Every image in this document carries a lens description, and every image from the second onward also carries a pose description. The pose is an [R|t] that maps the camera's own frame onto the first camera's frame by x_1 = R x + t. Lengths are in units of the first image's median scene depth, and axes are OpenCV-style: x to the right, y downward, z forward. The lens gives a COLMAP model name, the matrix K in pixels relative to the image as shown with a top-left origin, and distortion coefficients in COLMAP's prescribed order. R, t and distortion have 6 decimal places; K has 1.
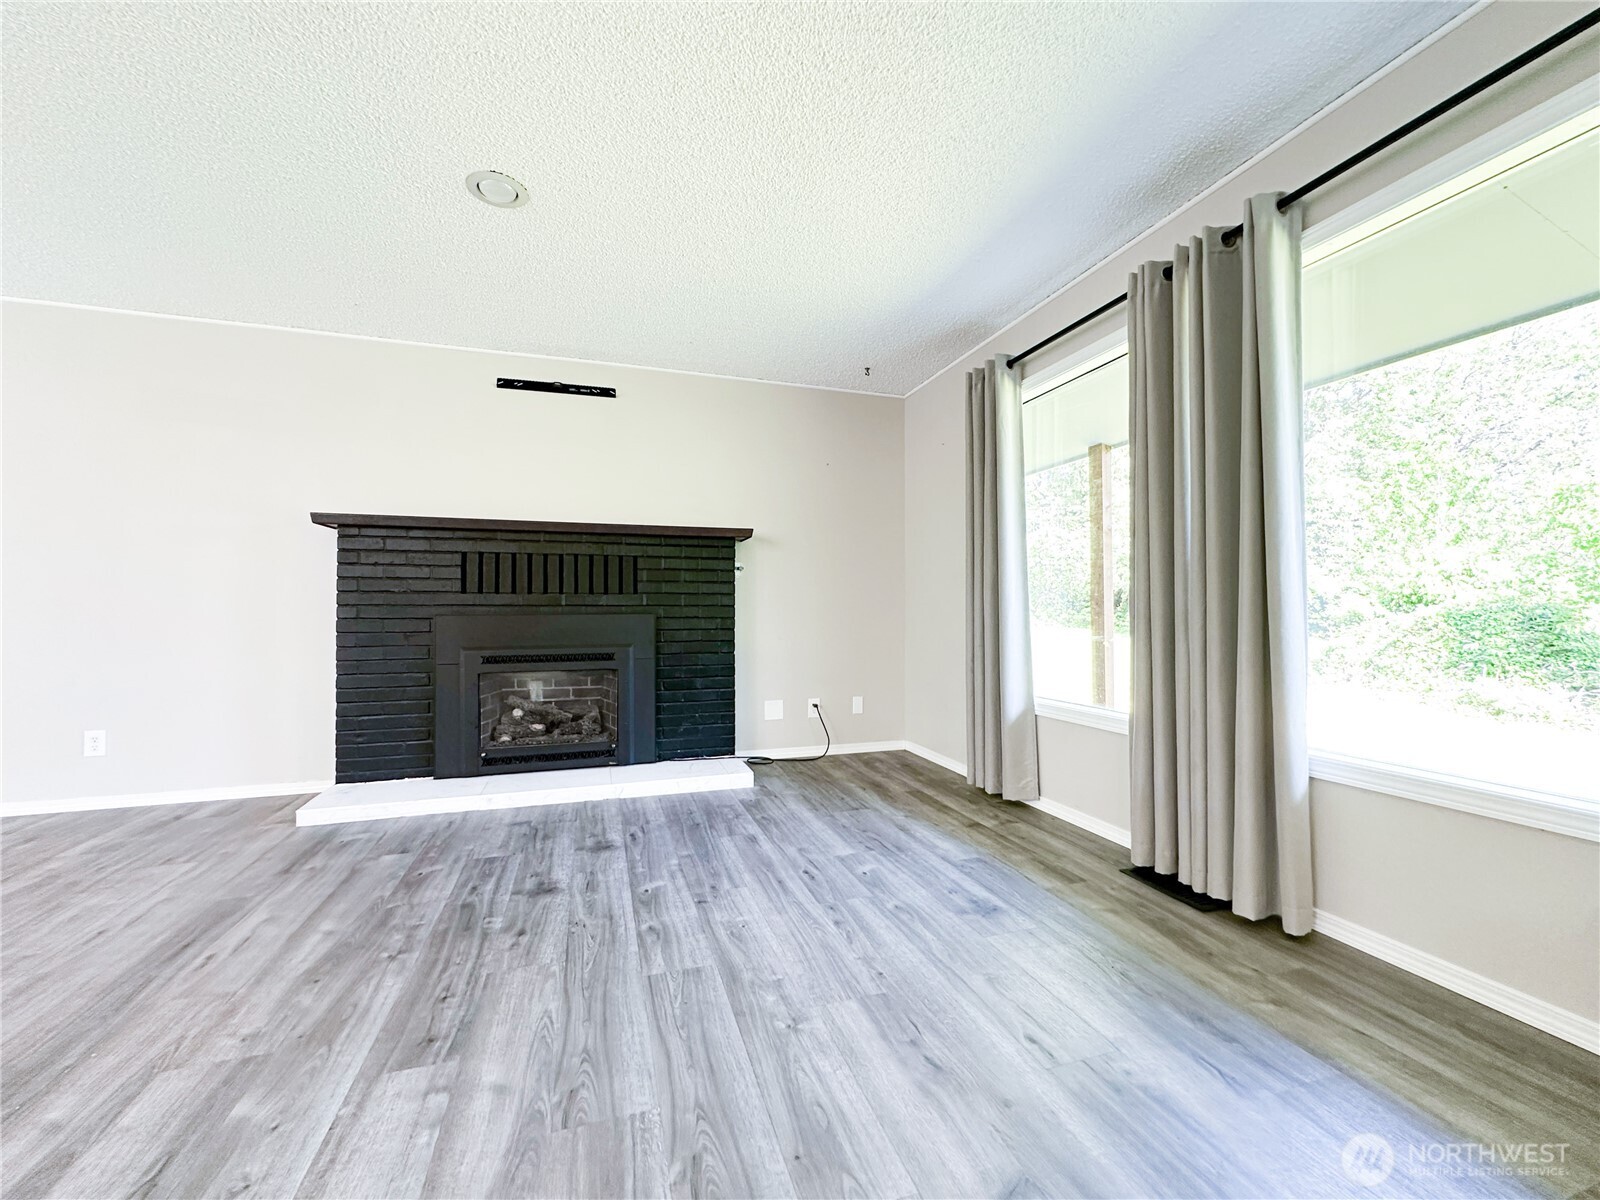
lens RADIAL K [[638.0, 0, 797.4], [0, 638.0, 606.2], [0, 0, 1]] dist [-0.002462, 0.001143]
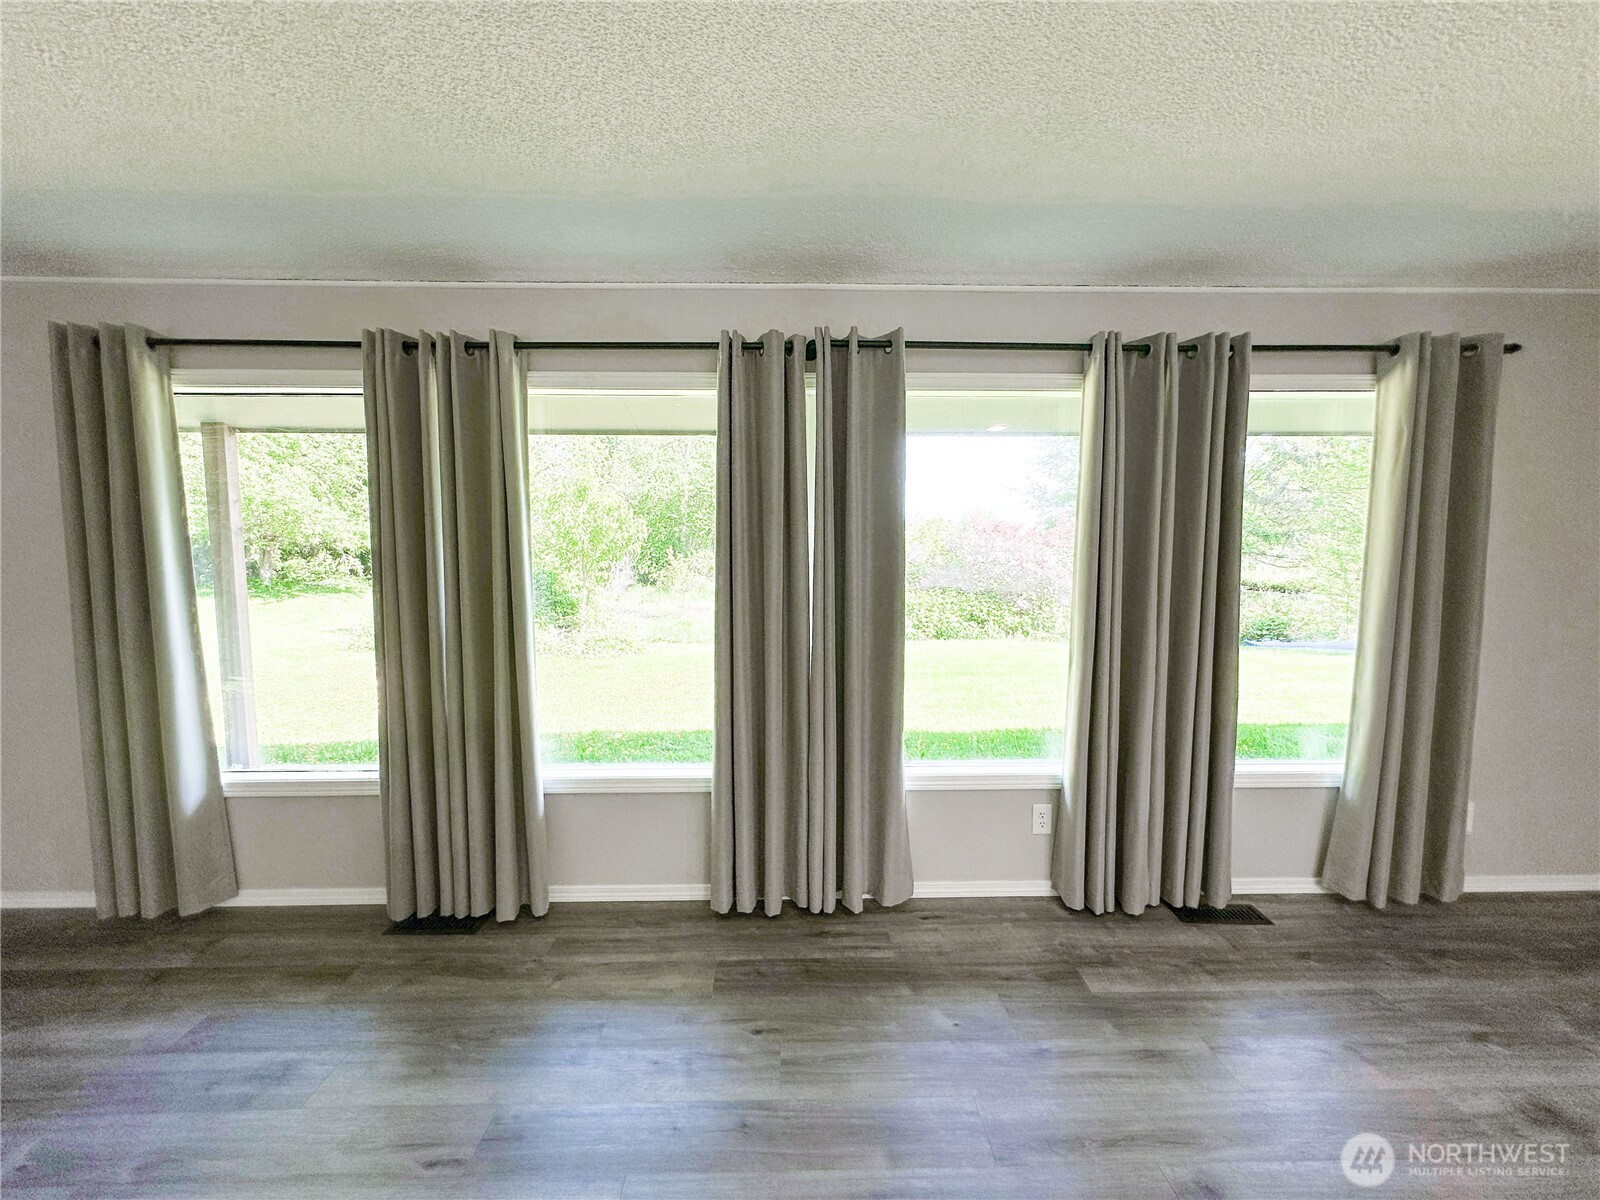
lens RADIAL K [[638.0, 0, 795.7], [0, 638.0, 605.4], [0, 0, 1]] dist [-0.002462, 0.001143]
pose [[0.303780, -0.071157, 0.950081, -0.224495], [0.003141, 0.997276, 0.073687, -0.182498], [-0.952737, -0.019401, 0.303176, 0.092643]]
